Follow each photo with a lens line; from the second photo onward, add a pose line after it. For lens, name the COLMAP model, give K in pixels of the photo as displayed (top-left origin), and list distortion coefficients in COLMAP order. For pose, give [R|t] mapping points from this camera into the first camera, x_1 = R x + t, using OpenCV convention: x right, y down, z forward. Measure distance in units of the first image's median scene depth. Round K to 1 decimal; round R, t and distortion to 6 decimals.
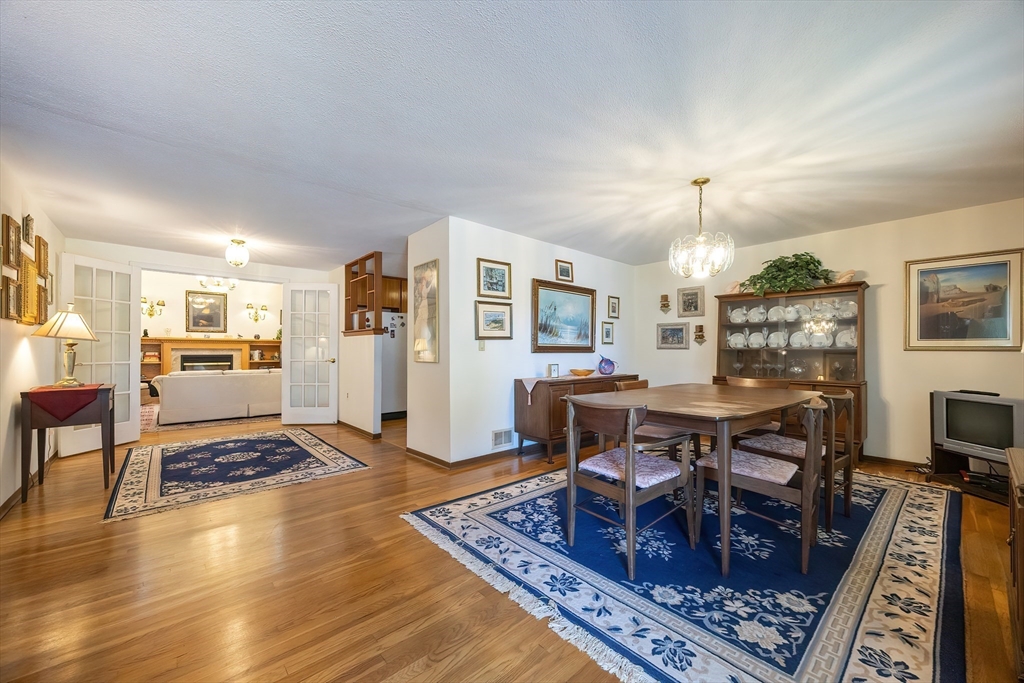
lens RADIAL K [[392.7, 0, 516.5], [0, 392.7, 349.8], [0, 0, 1]] dist [-0.003365, 0.001383]
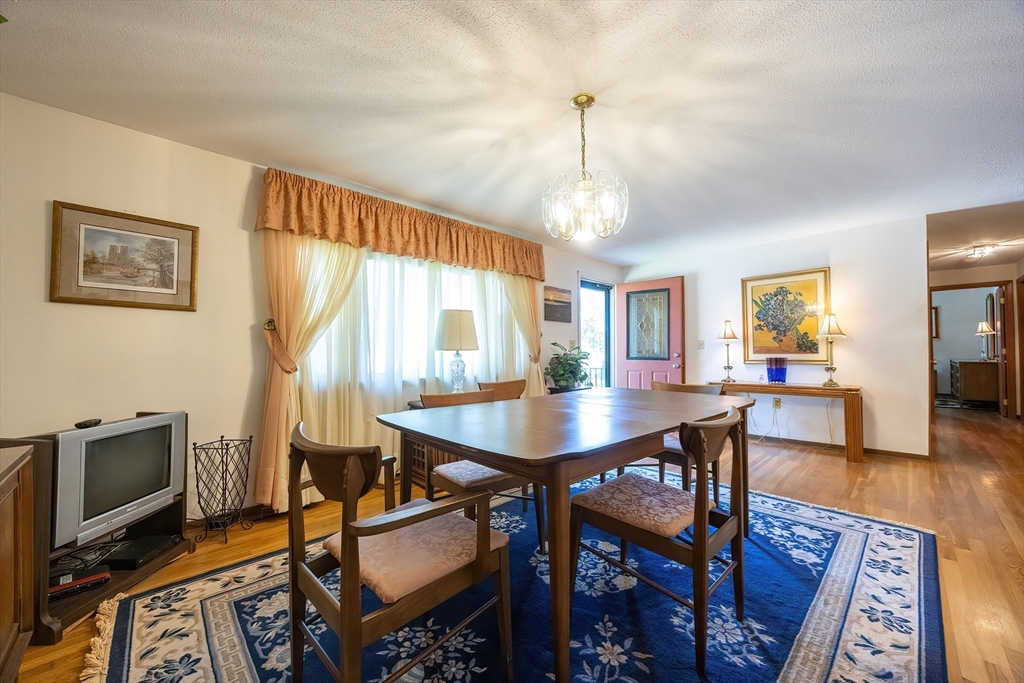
lens RADIAL K [[392.7, 0, 501.7], [0, 392.7, 345.0], [0, 0, 1]] dist [-0.003365, 0.001383]
pose [[-0.999847, 0.004457, -0.016914, 0.635941], [0.004727, 0.999862, -0.015923, 0.007902], [0.016841, -0.016001, -0.999730, 1.707828]]
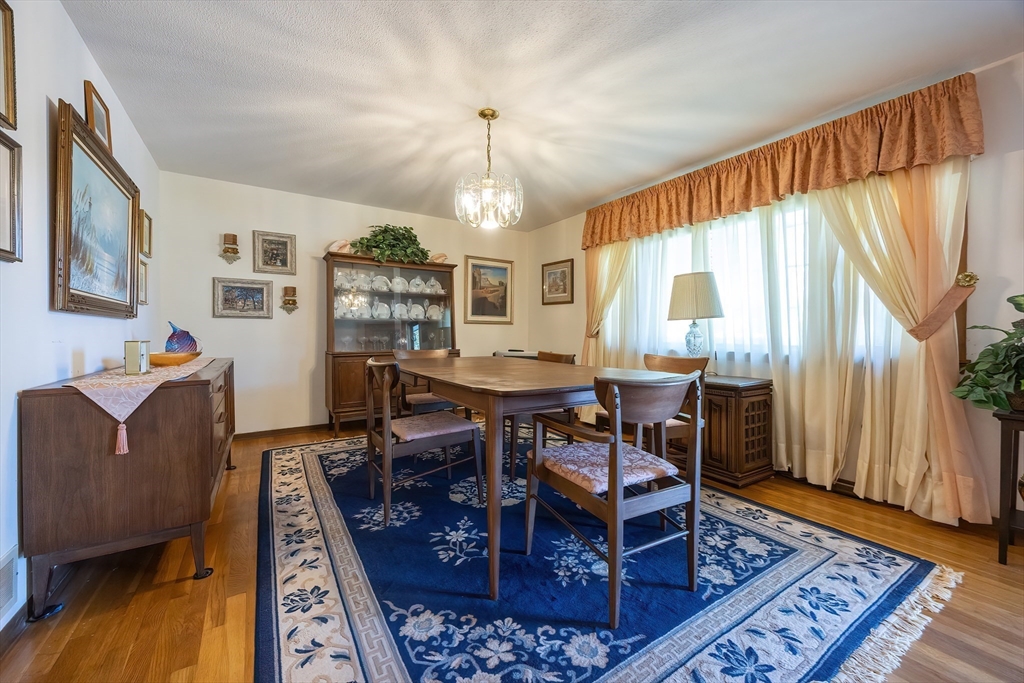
lens RADIAL K [[392.7, 0, 517.4], [0, 392.7, 337.3], [0, 0, 1]] dist [-0.003365, 0.001383]
pose [[0.160189, -0.014612, 0.986978, -0.362869], [-0.003721, 0.999874, 0.015407, 0.036387], [-0.987079, -0.006141, 0.160114, 0.811864]]
